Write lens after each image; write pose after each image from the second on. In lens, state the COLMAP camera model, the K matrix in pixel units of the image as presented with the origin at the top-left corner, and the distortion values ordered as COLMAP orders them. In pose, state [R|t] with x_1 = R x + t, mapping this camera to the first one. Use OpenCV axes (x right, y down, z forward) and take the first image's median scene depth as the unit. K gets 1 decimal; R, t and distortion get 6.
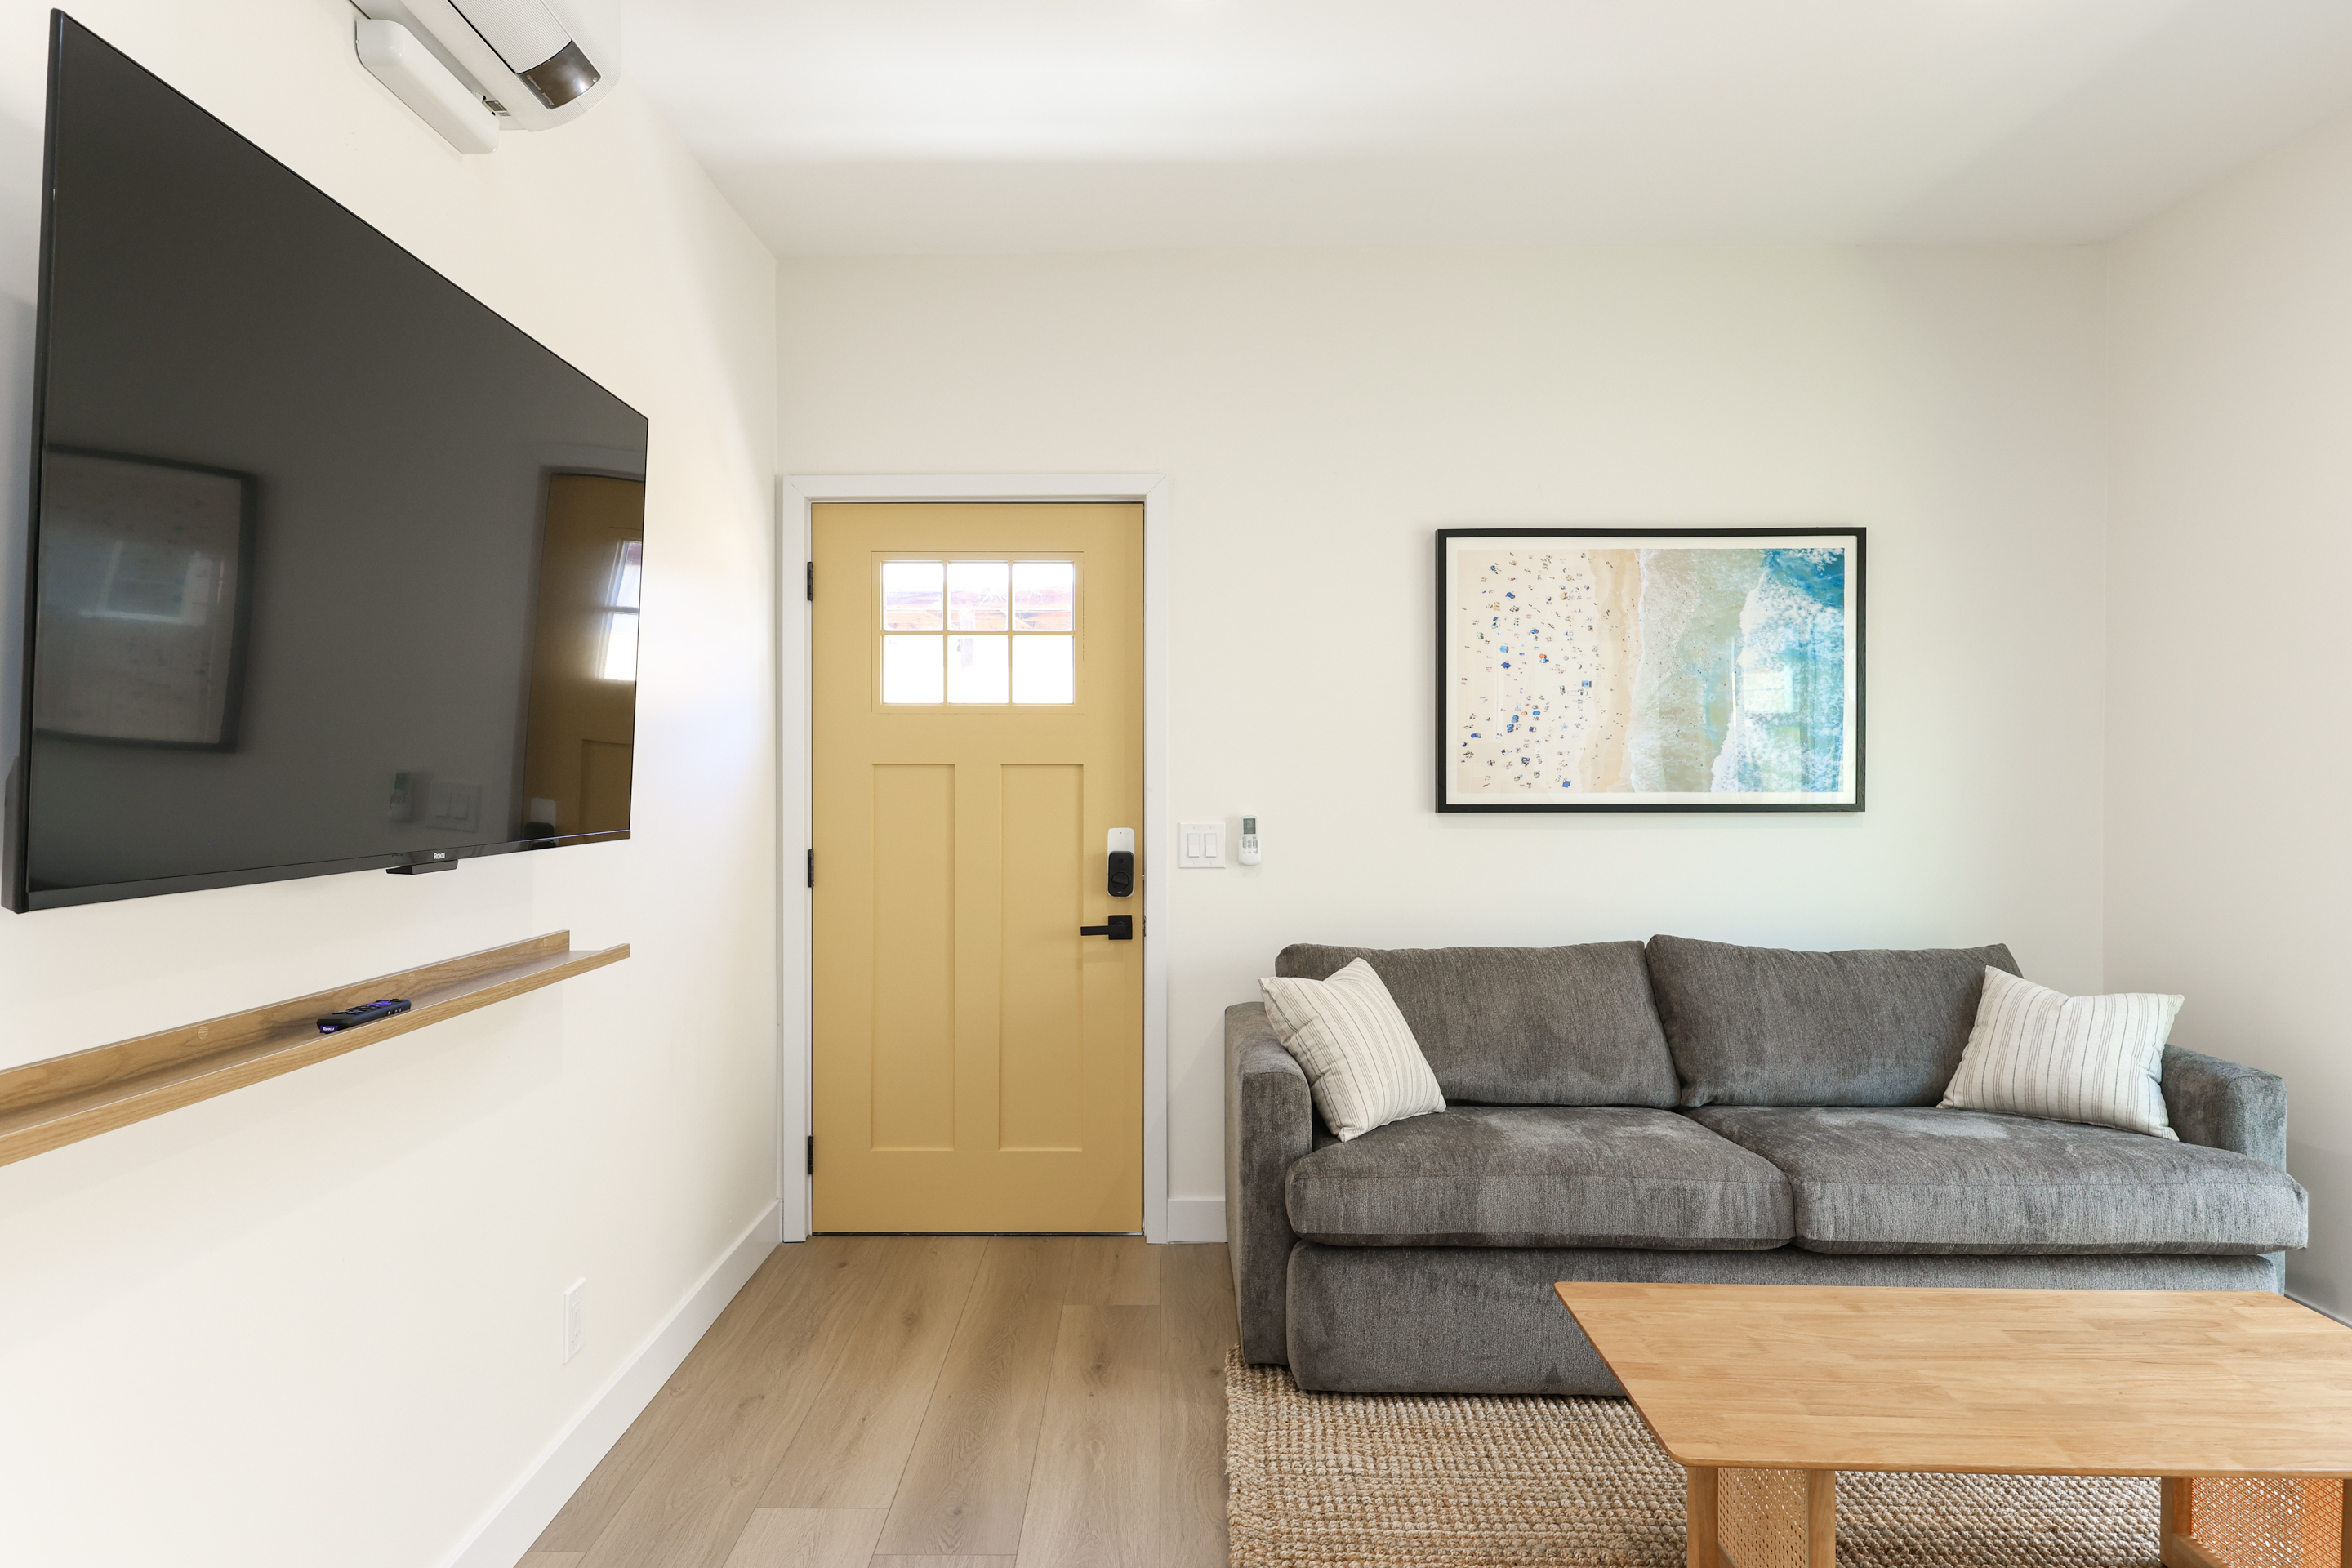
lens RADIAL K [[1393.7, 0, 1165.8], [0, 1393.7, 775.2], [0, 0, 1]] dist [0.005621, -0.010302]
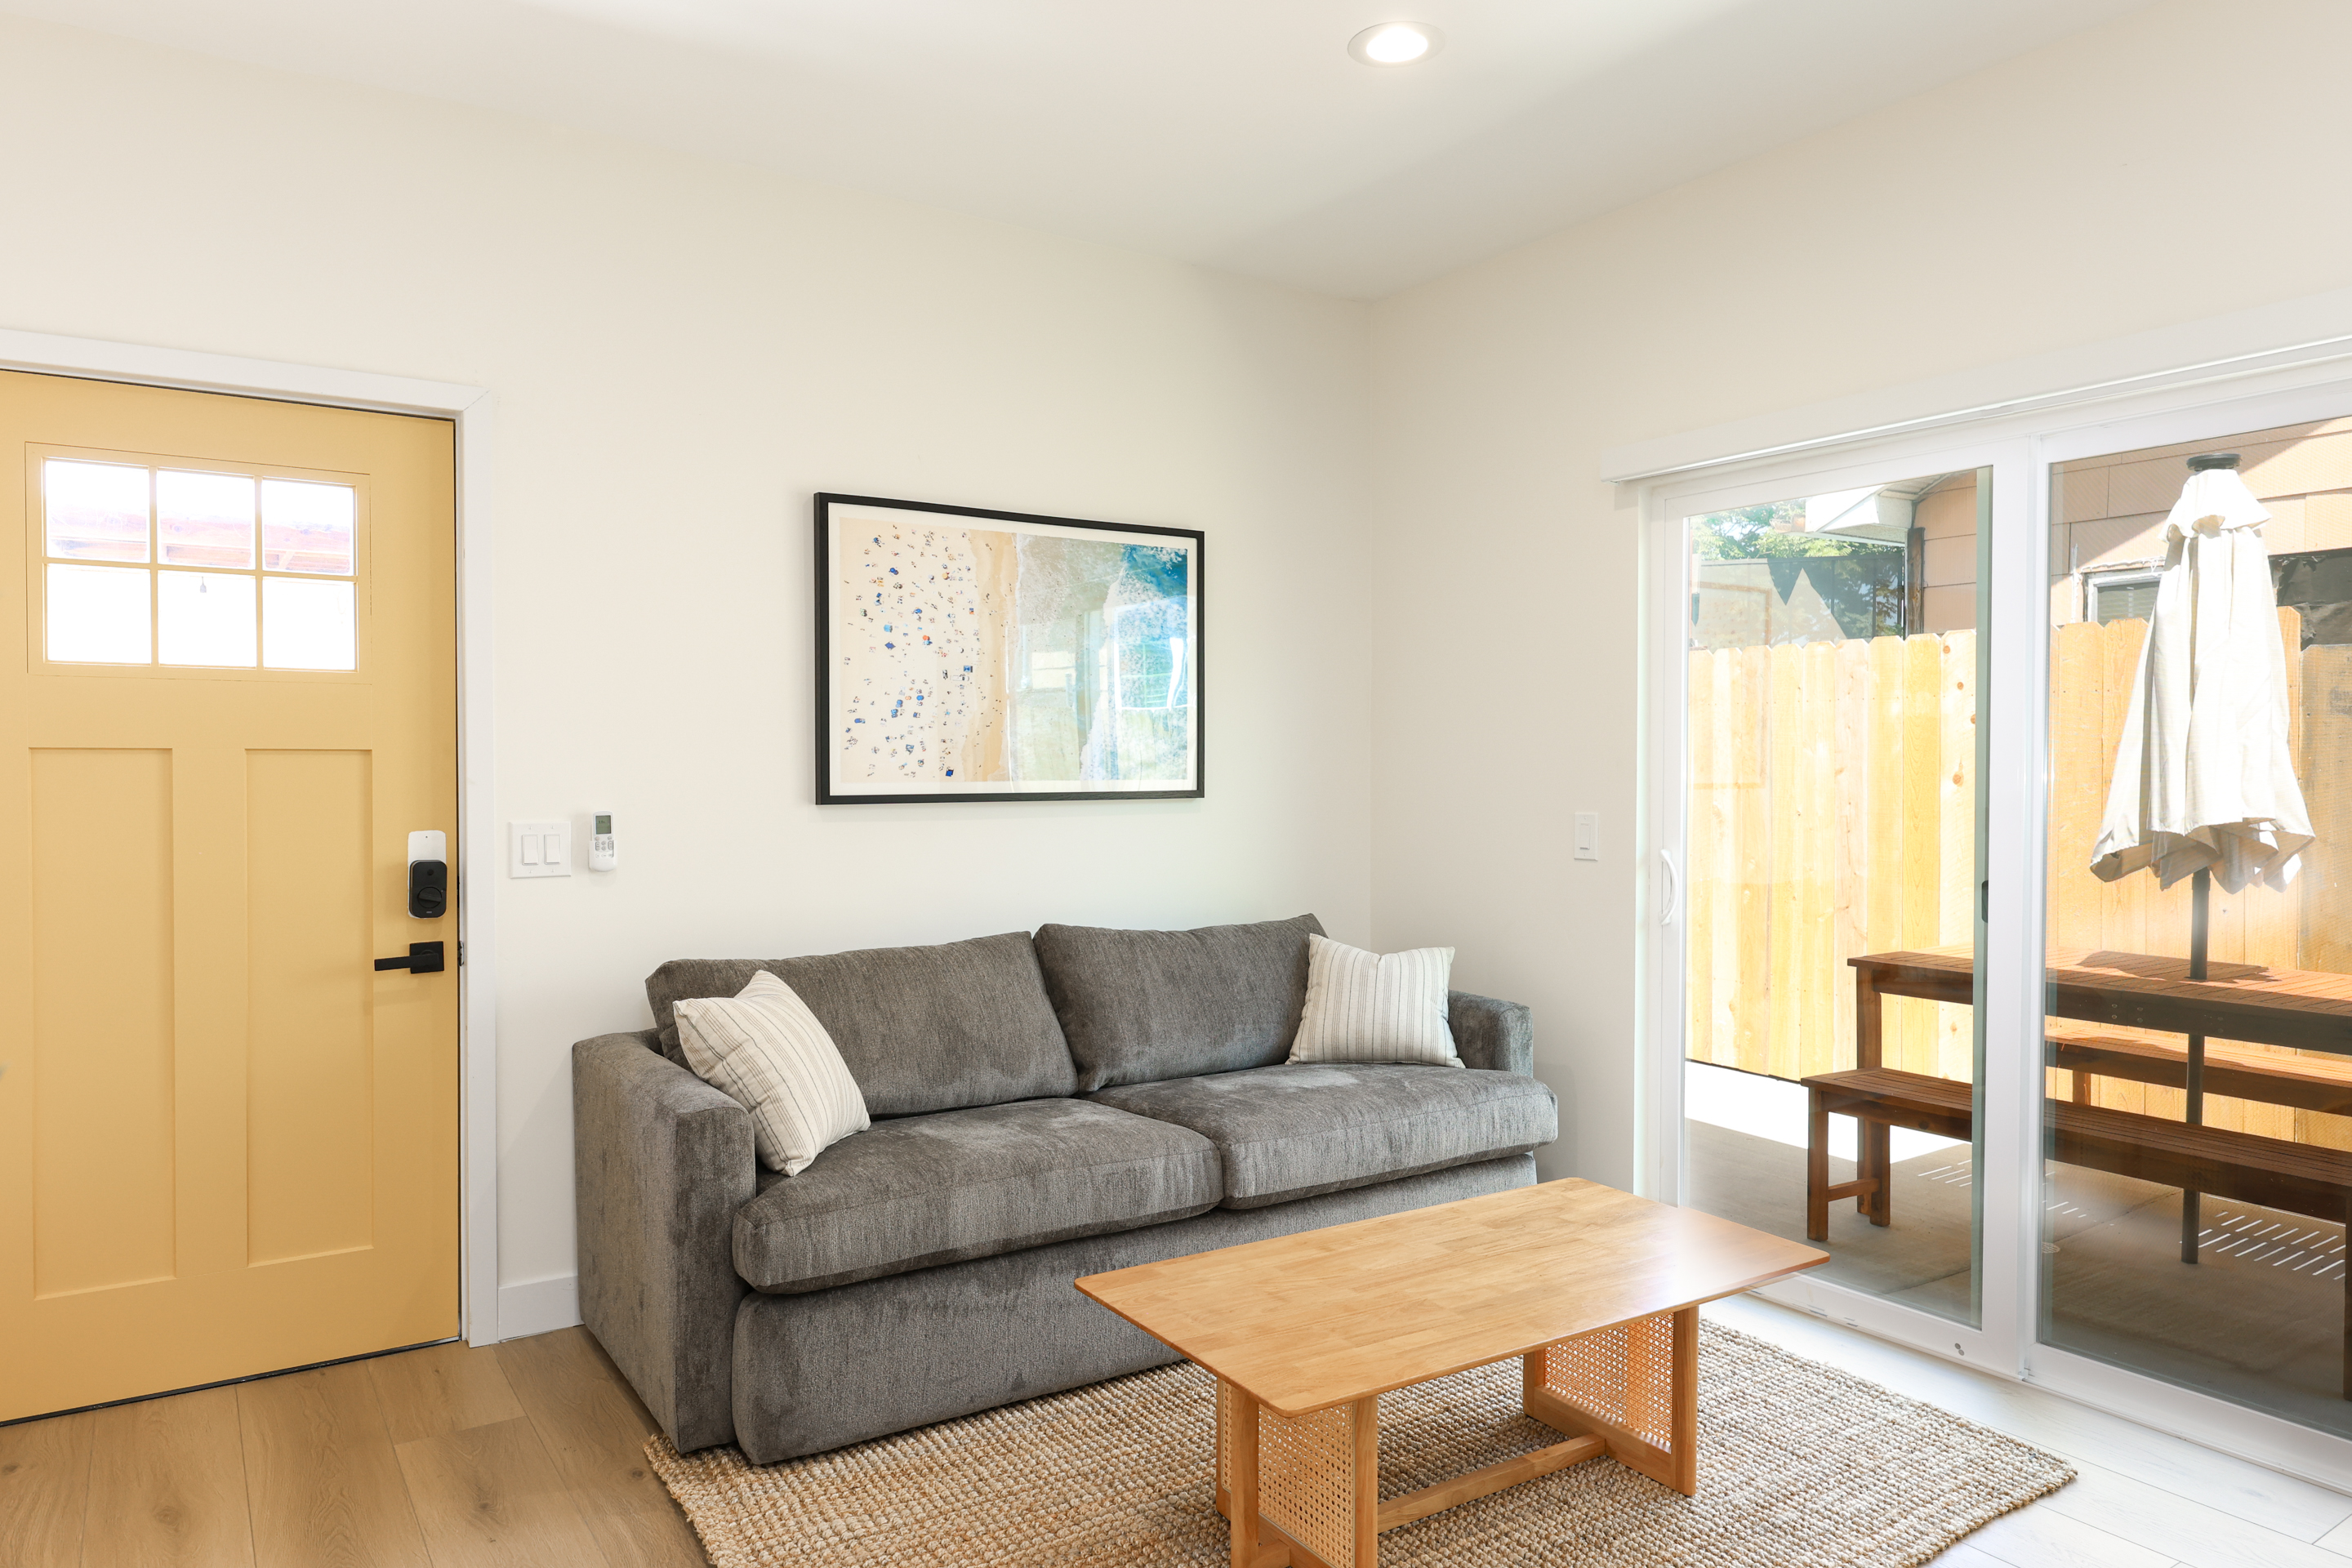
lens RADIAL K [[1514.7, 0, 1181.9], [0, 1514.7, 777.4], [0, 0, 1]] dist [0.006407, -0.017052]
pose [[0.823825, -0.005658, 0.566815, -0.190251], [0.000824, 0.999961, 0.008784, 0.000533], [-0.566843, -0.006769, 0.823798, 0.059143]]
